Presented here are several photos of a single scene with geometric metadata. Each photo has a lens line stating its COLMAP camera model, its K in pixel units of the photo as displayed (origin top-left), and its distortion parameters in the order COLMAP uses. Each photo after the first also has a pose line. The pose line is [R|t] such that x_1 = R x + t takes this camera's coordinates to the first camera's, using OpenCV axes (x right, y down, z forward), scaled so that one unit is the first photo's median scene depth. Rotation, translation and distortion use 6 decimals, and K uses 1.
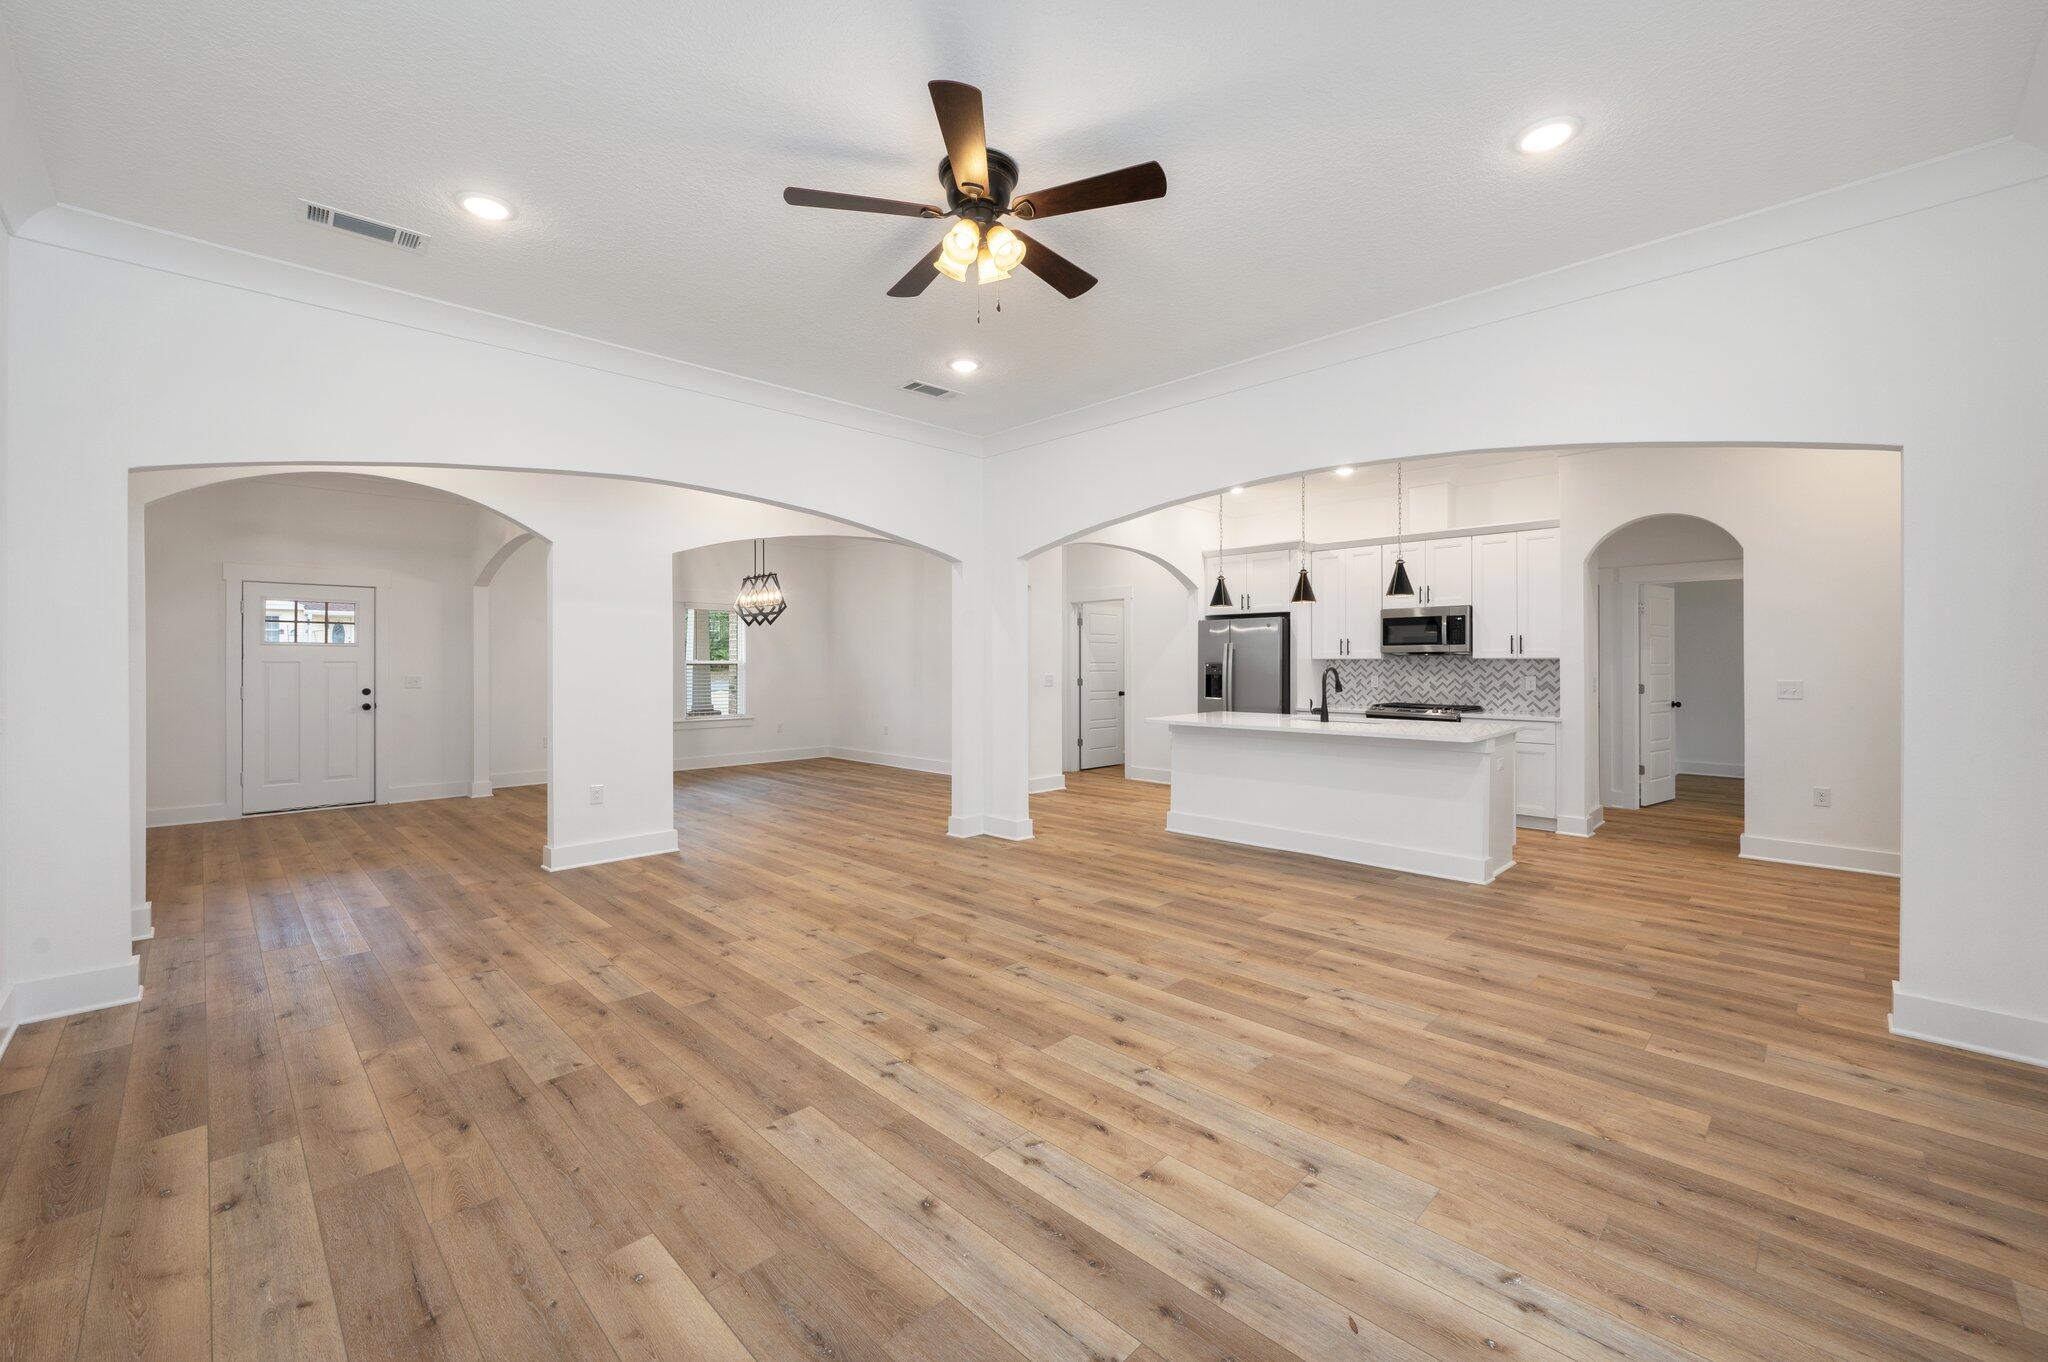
lens RADIAL K [[822.6, 0, 1020.4], [0, 822.6, 663.1], [0, 0, 1]] dist [0.001264, -0.000107]
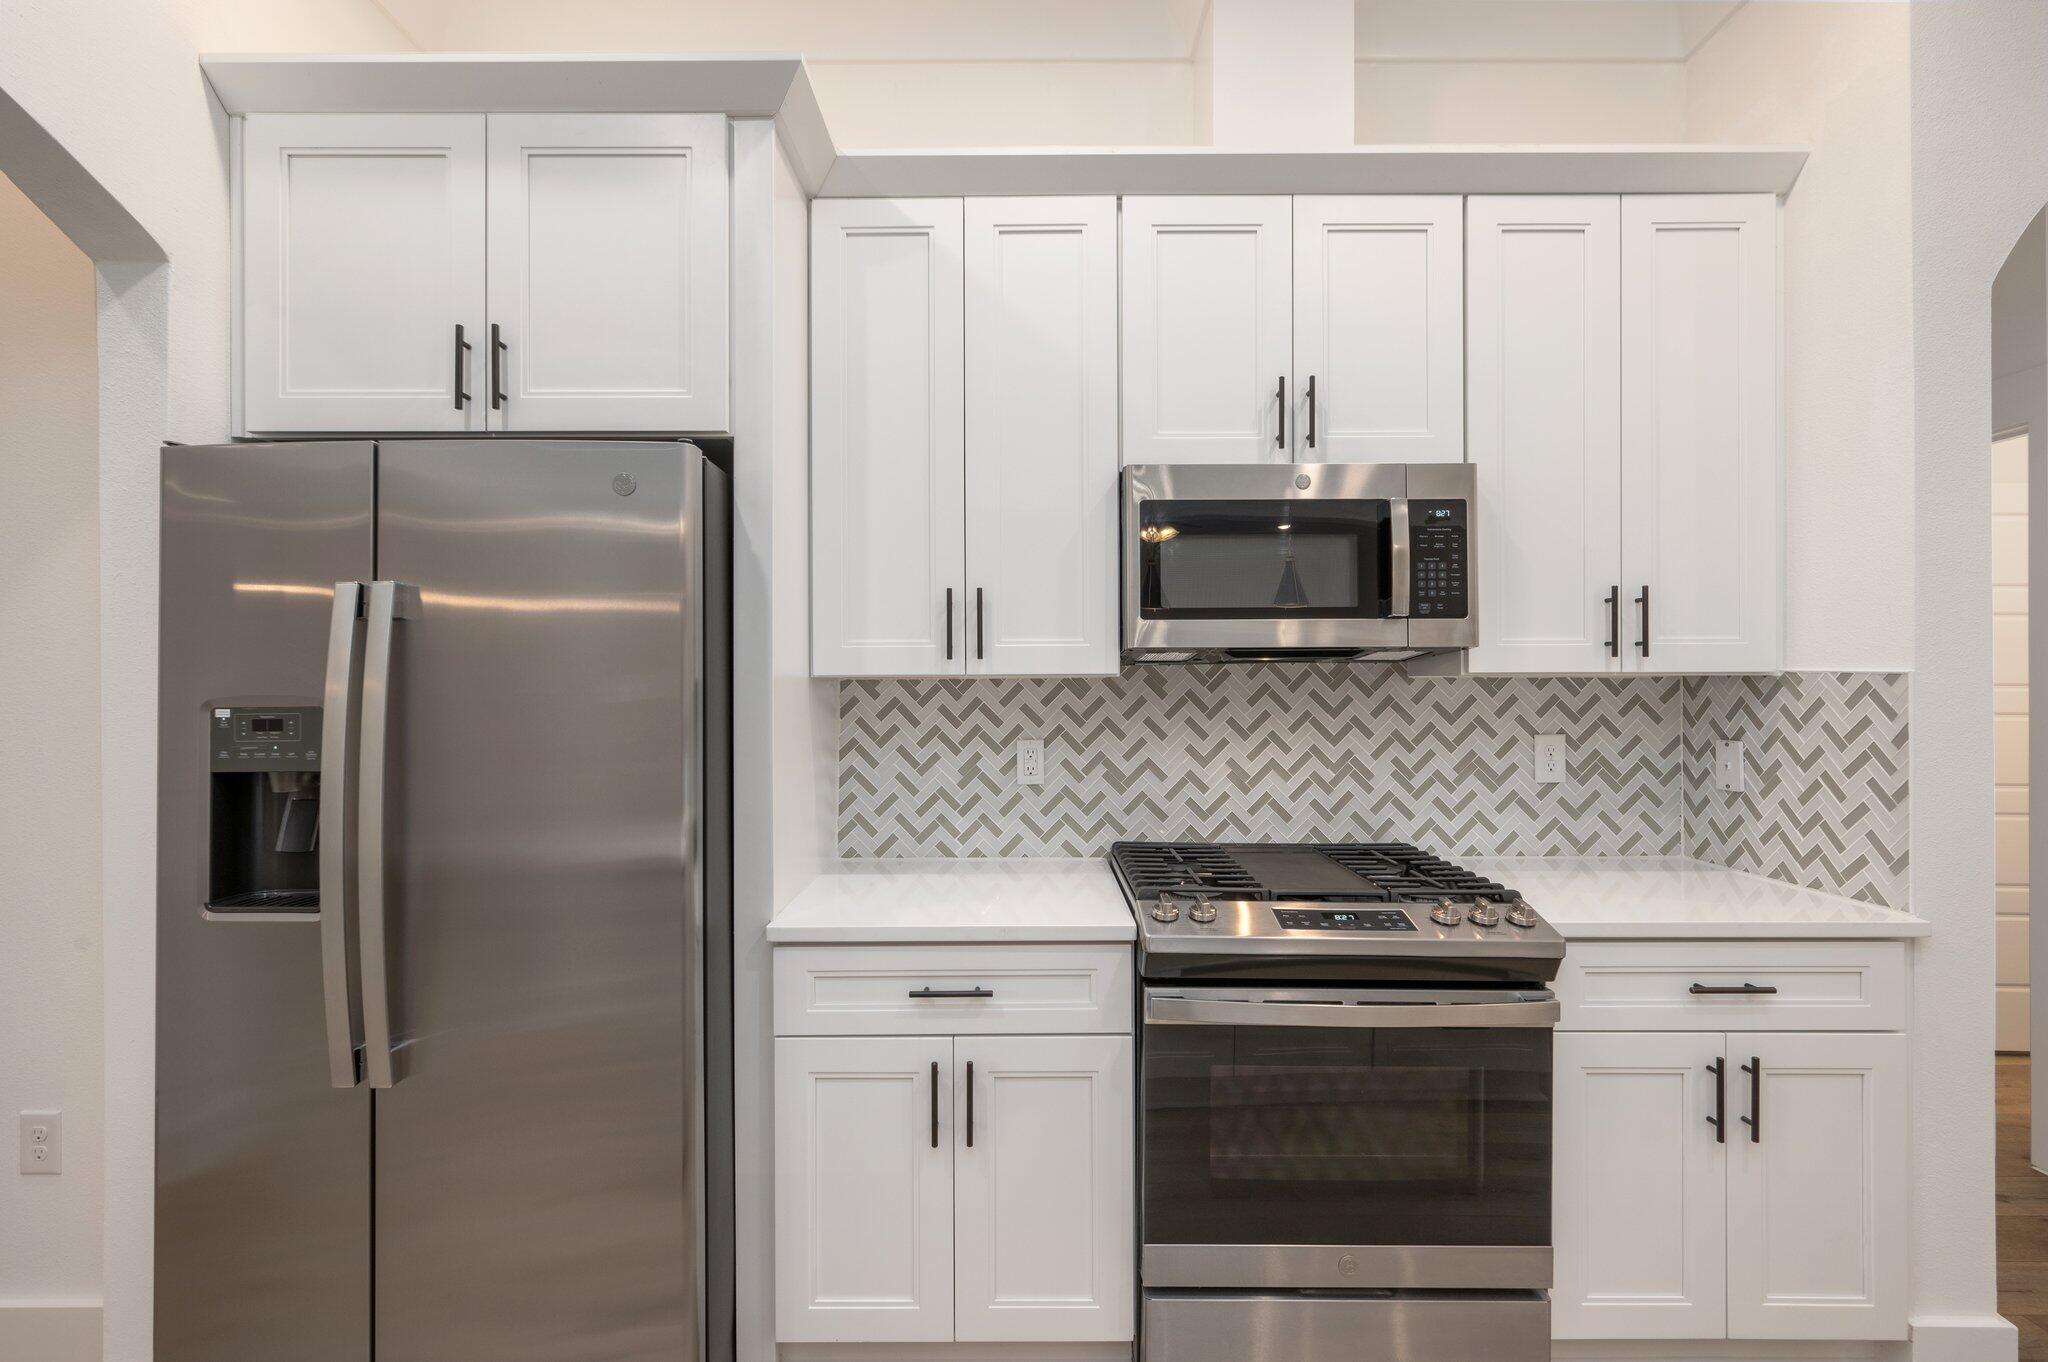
lens RADIAL K [[931.1, 0, 1024.0], [0, 931.1, 681.0], [0, 0, 1]] dist [0.001993, 0.000536]
pose [[0.707381, -0.002680, 0.706828, 0.437959], [0.002871, 0.999995, 0.000918, -0.007648], [-0.706827, 0.001379, 0.707385, 1.580542]]
